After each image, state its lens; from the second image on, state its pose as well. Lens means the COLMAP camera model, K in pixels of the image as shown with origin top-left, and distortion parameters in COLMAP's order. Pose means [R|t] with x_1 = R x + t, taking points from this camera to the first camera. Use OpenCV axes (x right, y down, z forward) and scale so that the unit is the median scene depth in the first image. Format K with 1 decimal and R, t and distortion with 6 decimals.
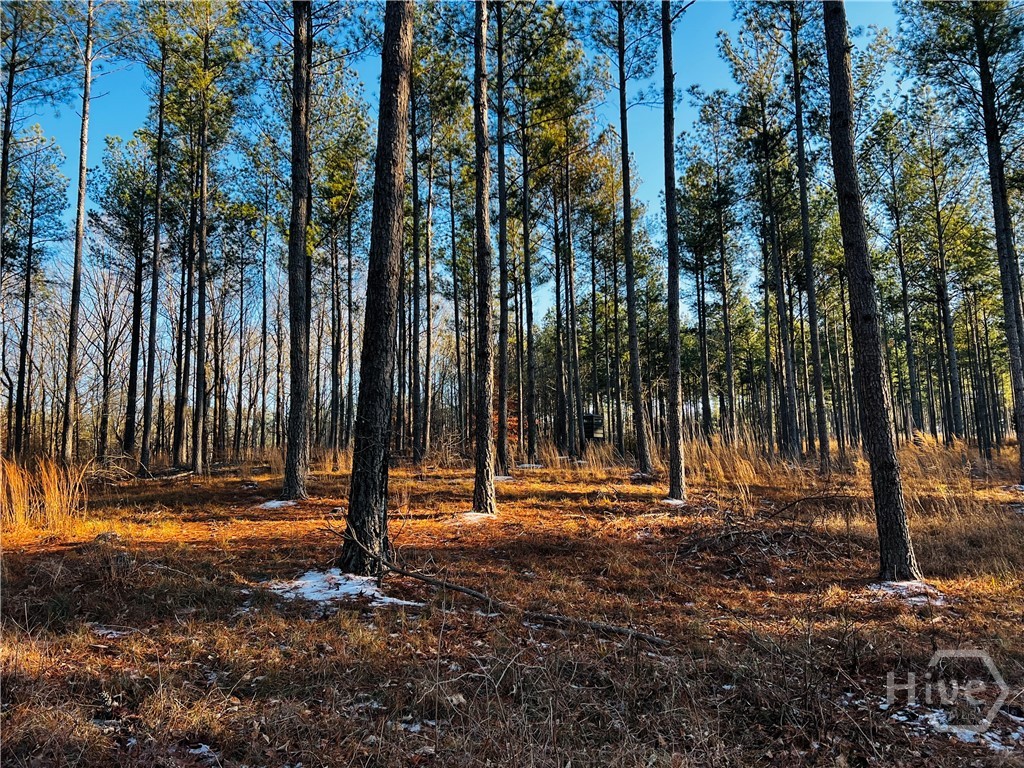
lens RADIAL K [[758.2, 0, 512.6], [0, 758.2, 382.7], [0, 0, 1]] dist [0.032455, -0.037638]
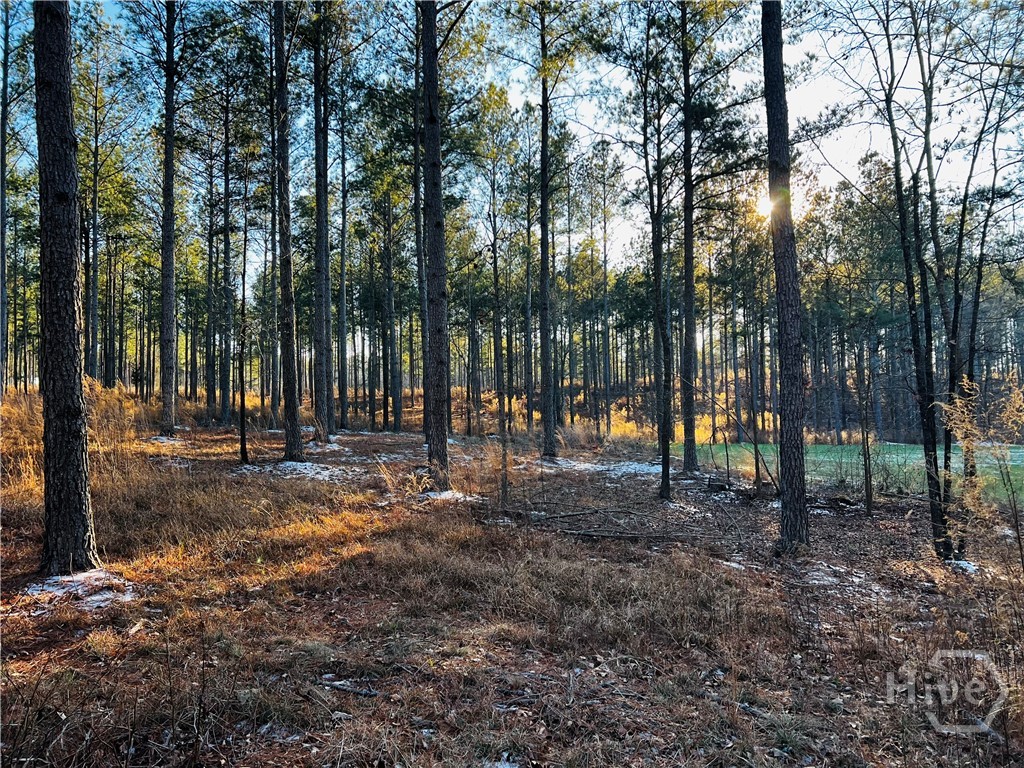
lens RADIAL K [[758.2, 0, 514.8], [0, 758.2, 379.6], [0, 0, 1]] dist [0.032455, -0.037638]
pose [[0.494651, 0.058726, 0.867105, 0.085975], [-0.109079, 0.994020, -0.005096, 0.039851], [-0.862219, -0.092063, 0.498099, 0.311971]]
